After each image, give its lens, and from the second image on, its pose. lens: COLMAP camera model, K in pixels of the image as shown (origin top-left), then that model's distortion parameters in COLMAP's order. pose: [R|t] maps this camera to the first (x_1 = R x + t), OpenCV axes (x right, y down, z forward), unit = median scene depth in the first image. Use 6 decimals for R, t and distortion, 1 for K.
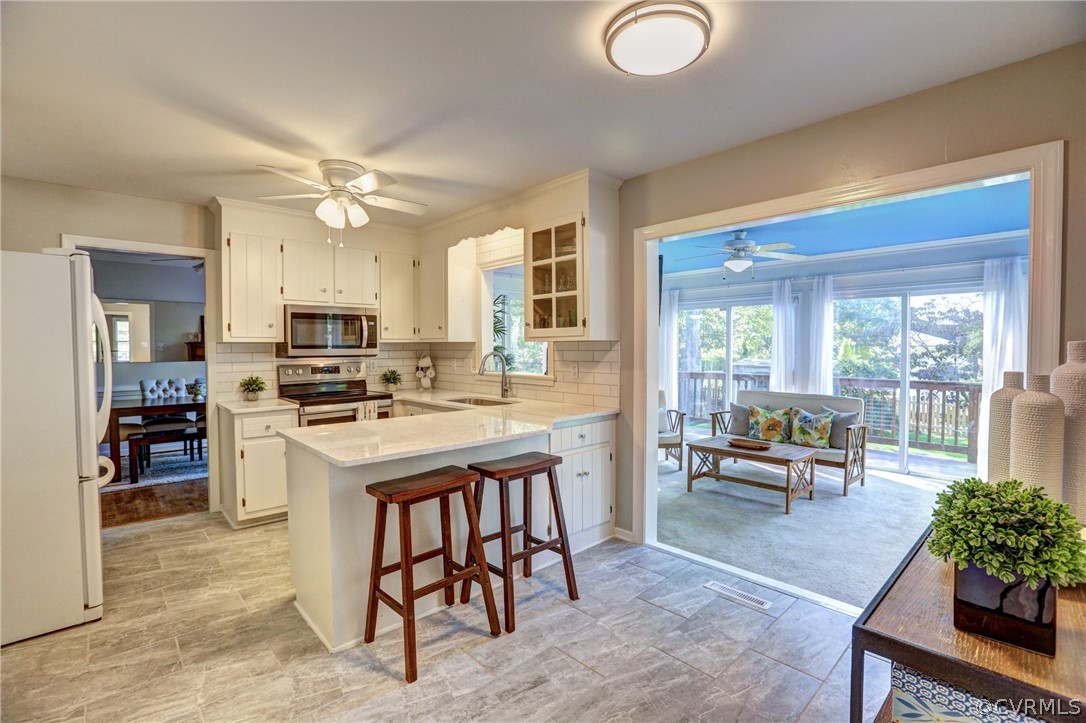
lens RADIAL K [[498.5, 0, 543.0], [0, 498.5, 361.5], [0, 0, 1]] dist [-0.073483, 0.039103]
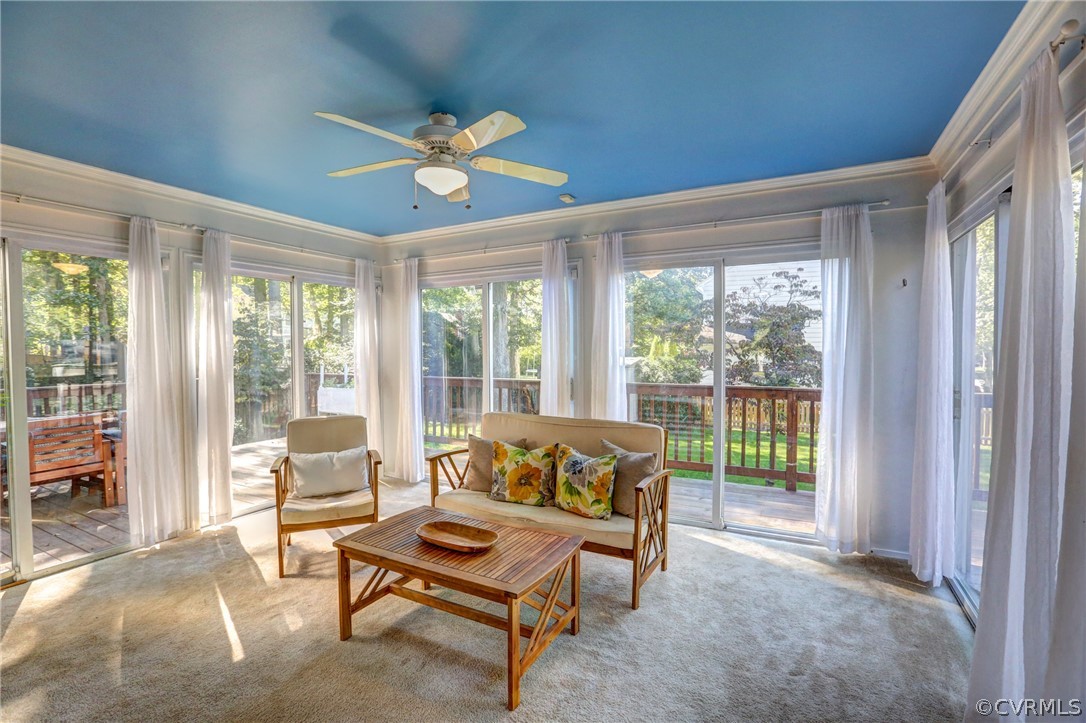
lens RADIAL K [[498.5, 0, 543.0], [0, 498.5, 361.5], [0, 0, 1]] dist [-0.073483, 0.039103]
pose [[0.947029, -0.013571, 0.320862, 0.312247], [0.012047, 0.999905, 0.006735, -0.011296], [-0.320922, -0.002513, 0.947102, 0.452759]]
